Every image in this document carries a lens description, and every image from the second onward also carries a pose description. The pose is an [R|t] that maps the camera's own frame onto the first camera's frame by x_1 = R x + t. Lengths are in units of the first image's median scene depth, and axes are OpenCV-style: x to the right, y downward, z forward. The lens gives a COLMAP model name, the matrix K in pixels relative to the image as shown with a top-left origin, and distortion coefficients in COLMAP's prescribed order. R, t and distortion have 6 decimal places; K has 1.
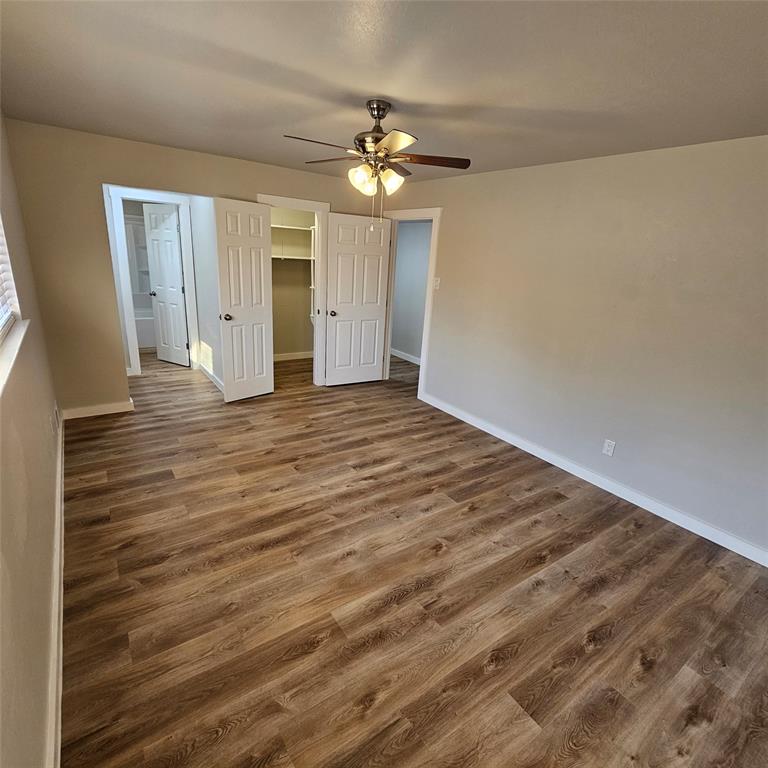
lens RADIAL K [[424.3, 0, 387.8], [0, 424.3, 385.5], [0, 0, 1]] dist [-0.000199, -0.001395]
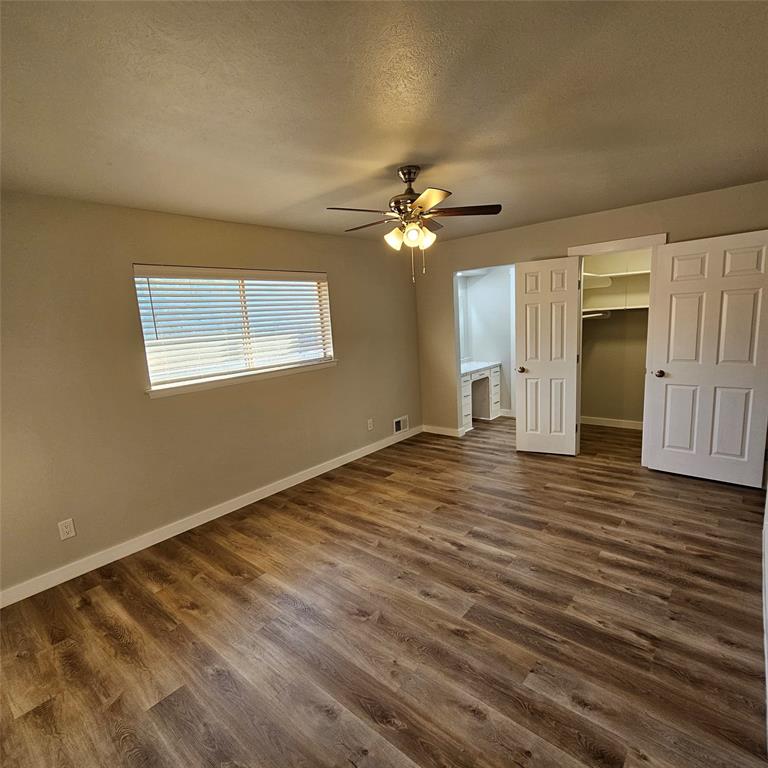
lens RADIAL K [[424.3, 0, 387.6], [0, 424.3, 387.6], [0, 0, 1]] dist [-0.000199, -0.001395]
pose [[0.240357, 0.078908, -0.967472, 0.708872], [-0.214510, 0.976366, 0.026341, -0.091653], [0.946686, 0.201201, 0.251603, 0.529551]]
